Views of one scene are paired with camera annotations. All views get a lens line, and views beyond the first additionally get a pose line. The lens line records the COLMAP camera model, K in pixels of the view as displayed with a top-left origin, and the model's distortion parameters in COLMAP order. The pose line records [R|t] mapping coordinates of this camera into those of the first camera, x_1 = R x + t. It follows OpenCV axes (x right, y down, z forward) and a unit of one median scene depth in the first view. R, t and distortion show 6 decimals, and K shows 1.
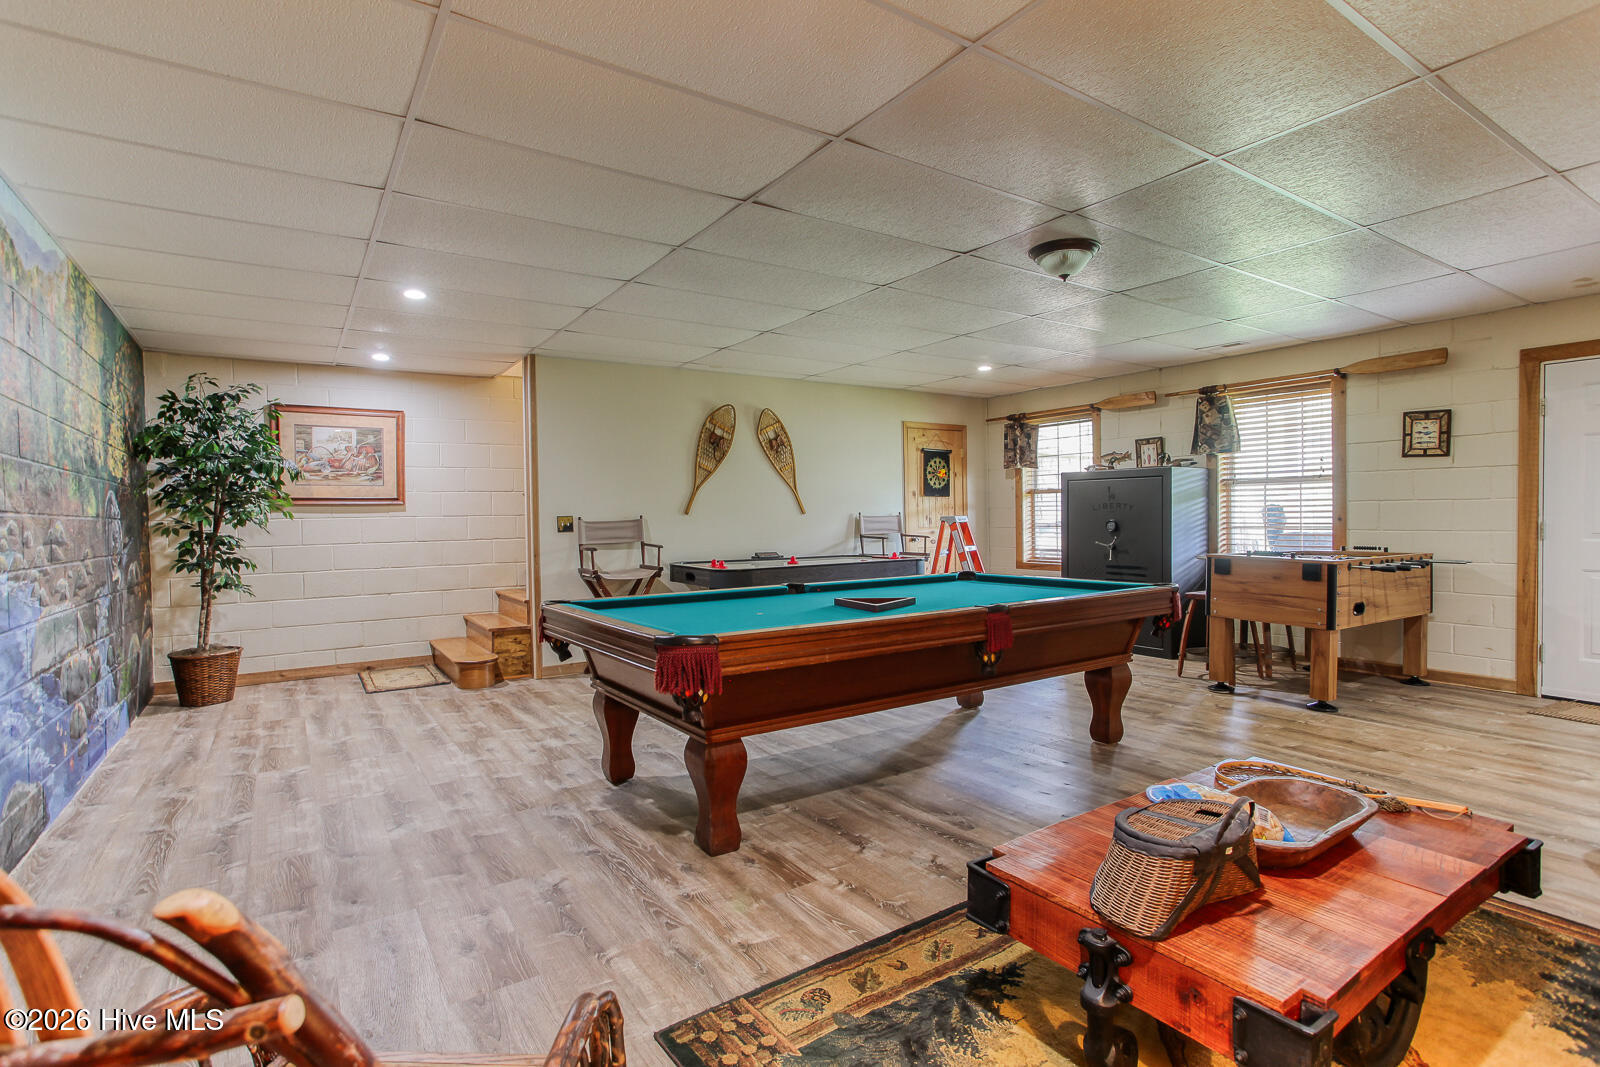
lens RADIAL K [[786.3, 0, 827.9], [0, 786.3, 529.5], [0, 0, 1]] dist [-0.040167, 0.017560]
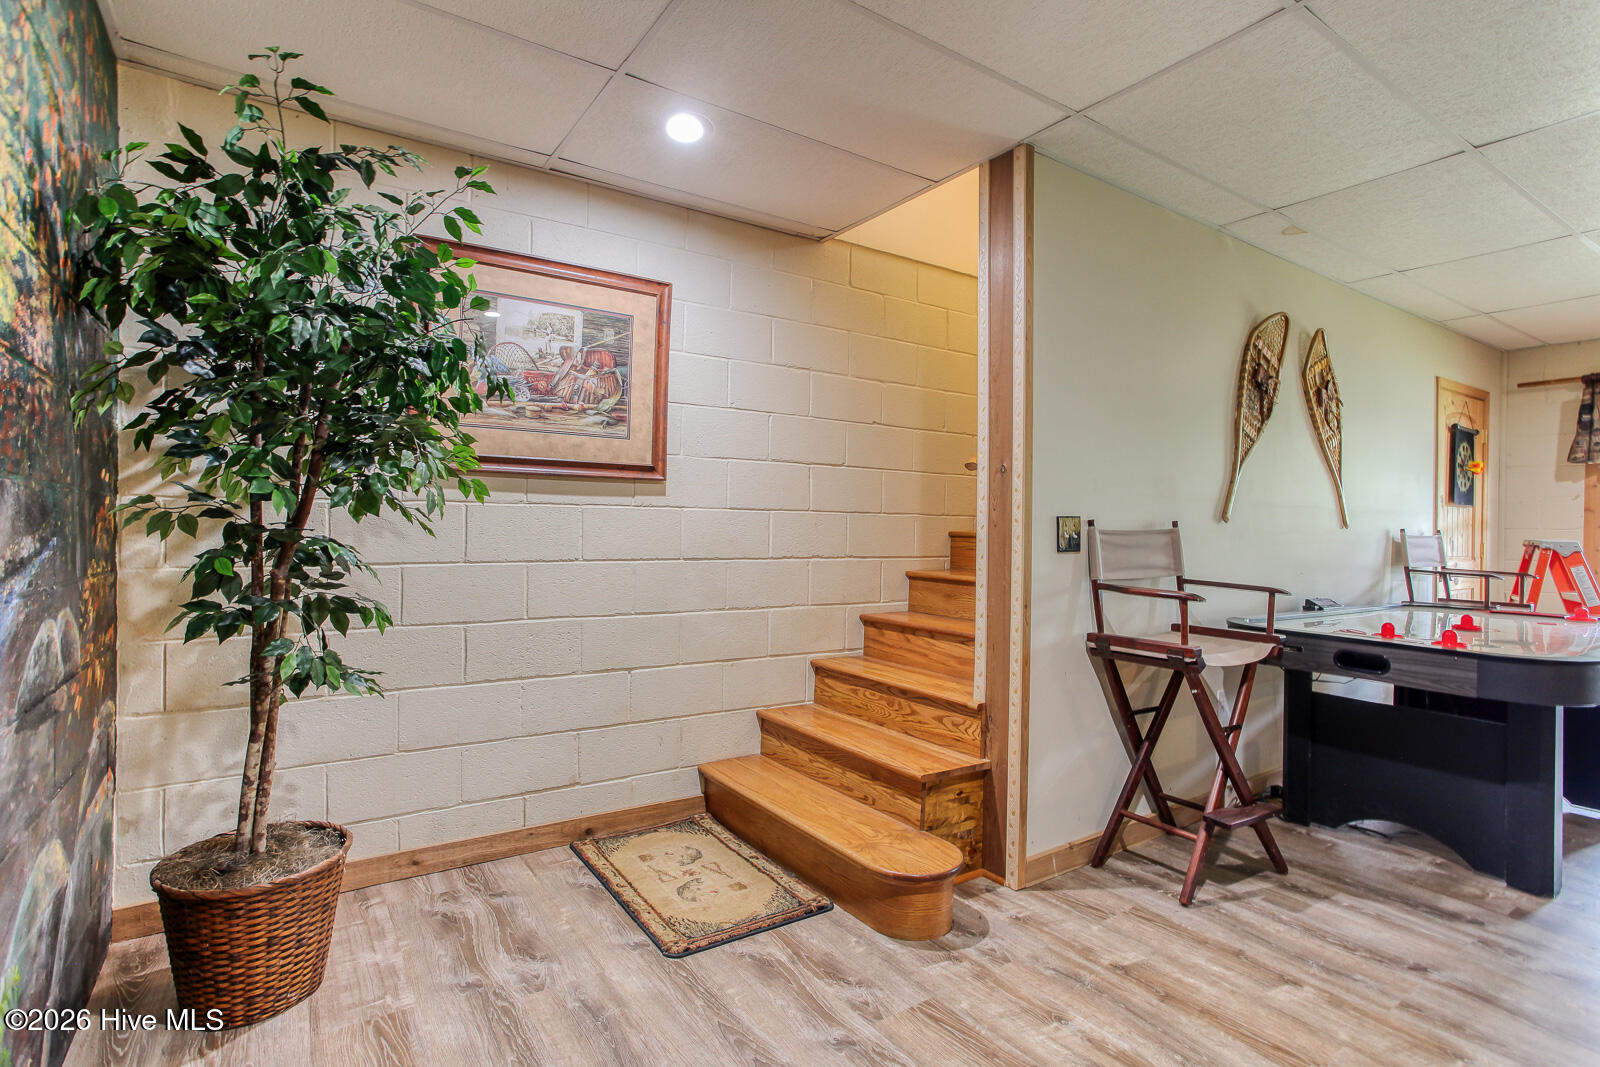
lens RADIAL K [[786.3, 0, 814.3], [0, 786.3, 532.0], [0, 0, 1]] dist [-0.040167, 0.017560]
pose [[0.999457, 0.032785, -0.003187, -0.547376], [-0.032815, 0.999412, -0.009910, 0.000758], [0.002860, 0.010009, 0.999946, 0.634870]]
